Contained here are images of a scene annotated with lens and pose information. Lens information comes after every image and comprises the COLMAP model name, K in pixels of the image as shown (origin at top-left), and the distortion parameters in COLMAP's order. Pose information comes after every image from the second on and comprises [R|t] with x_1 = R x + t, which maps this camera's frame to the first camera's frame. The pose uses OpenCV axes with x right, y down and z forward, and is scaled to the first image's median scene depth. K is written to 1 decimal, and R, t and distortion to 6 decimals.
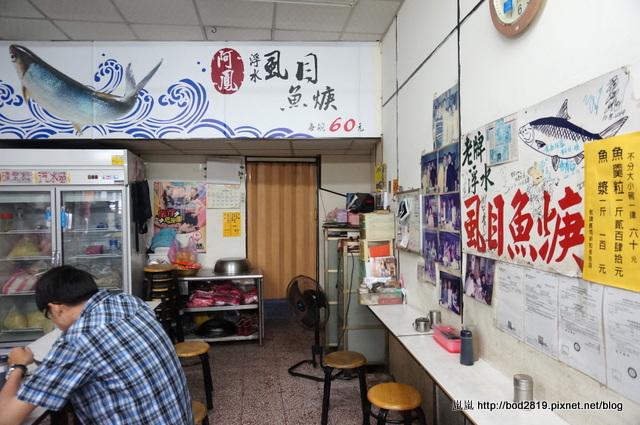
lens RADIAL K [[443.3, 0, 319.9], [0, 443.3, 212.1], [0, 0, 1]] dist [-0.029836, 0.015195]
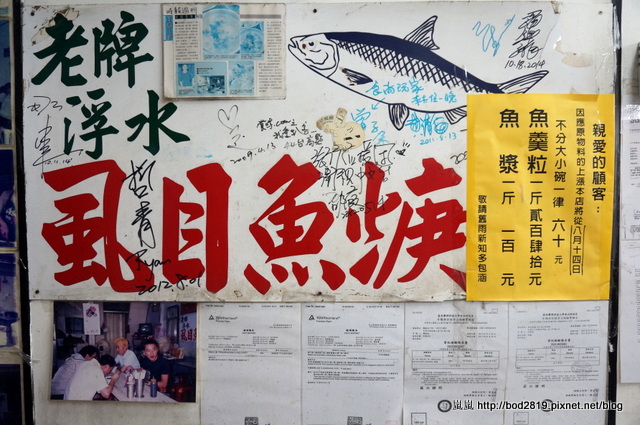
lens RADIAL K [[443.3, 0, 320.0], [0, 443.3, 212.4], [0, 0, 1]] dist [-0.029836, 0.015195]
pose [[0.091867, -0.021922, 0.995530, -0.067570], [0.004941, 0.999755, 0.021559, 0.004342], [-0.995759, 0.002938, 0.091953, 1.011556]]
